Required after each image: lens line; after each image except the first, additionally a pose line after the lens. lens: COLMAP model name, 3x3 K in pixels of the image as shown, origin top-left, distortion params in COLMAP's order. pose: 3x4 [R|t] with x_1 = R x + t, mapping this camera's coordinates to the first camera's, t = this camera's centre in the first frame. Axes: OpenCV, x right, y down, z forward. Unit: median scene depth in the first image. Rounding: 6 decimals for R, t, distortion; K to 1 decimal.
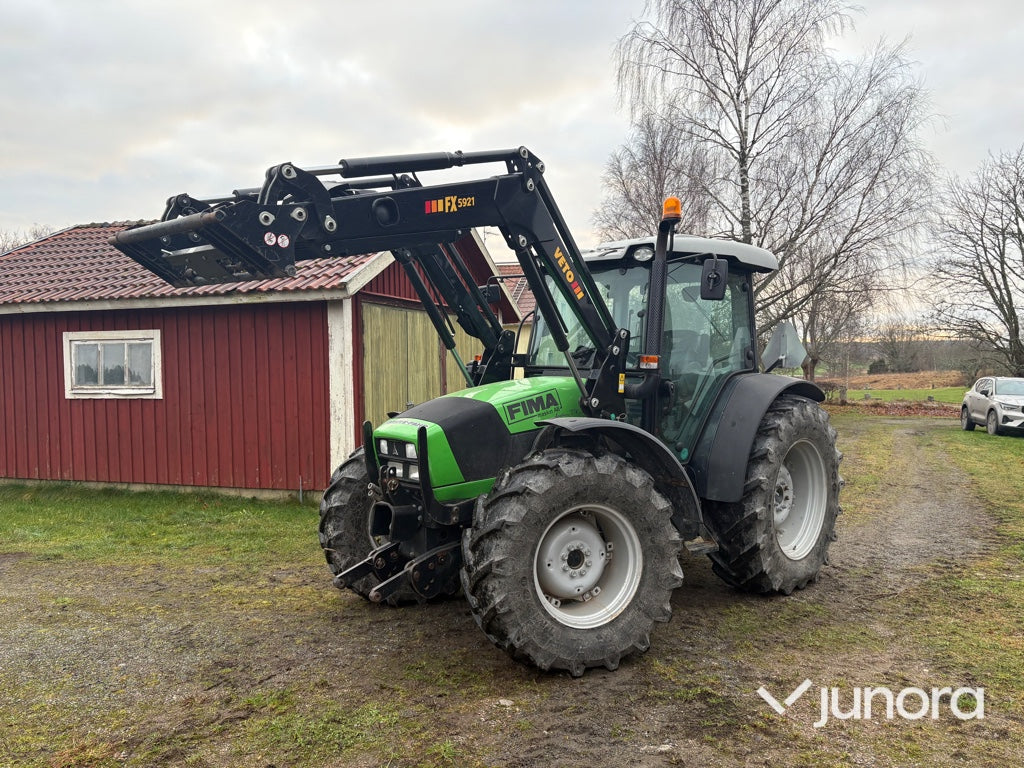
lens RADIAL K [[771.8, 0, 506.4], [0, 771.8, 382.3], [0, 0, 1]] dist [0.042220, -0.039984]
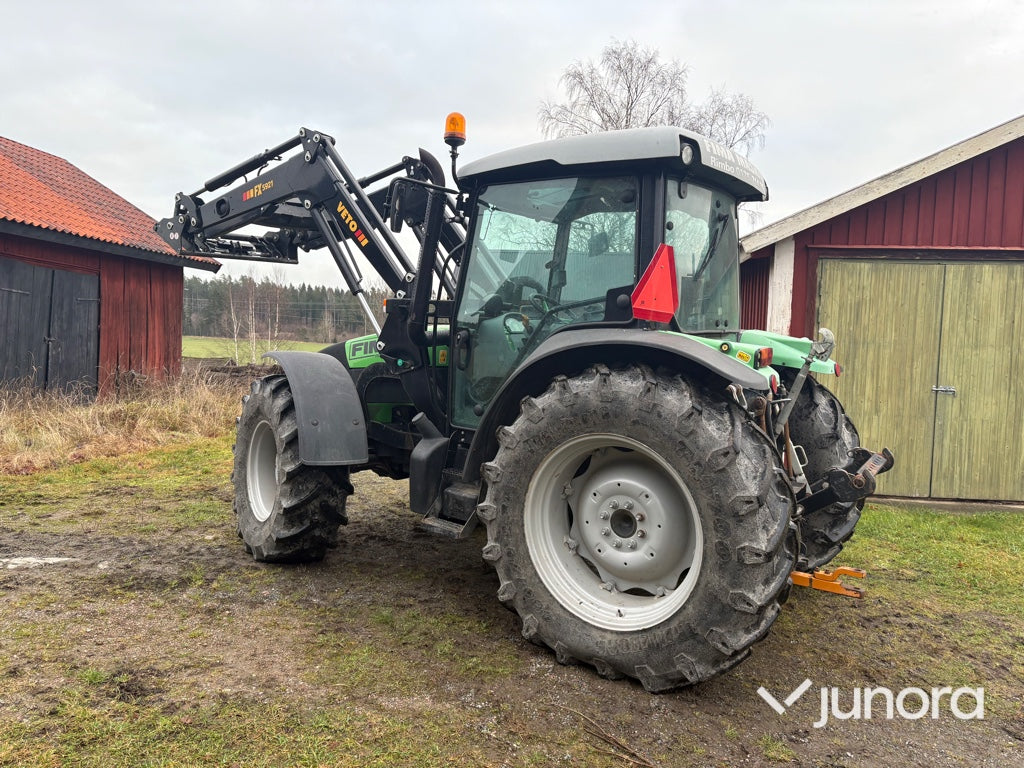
lens RADIAL K [[771.8, 0, 505.7], [0, 771.8, 385.1], [0, 0, 1]] dist [0.042220, -0.039984]
pose [[0.187027, 0.077992, -0.979254, 1.048215], [-0.062973, 0.995745, 0.067279, -0.000836], [0.980334, 0.049083, 0.191142, 0.879588]]
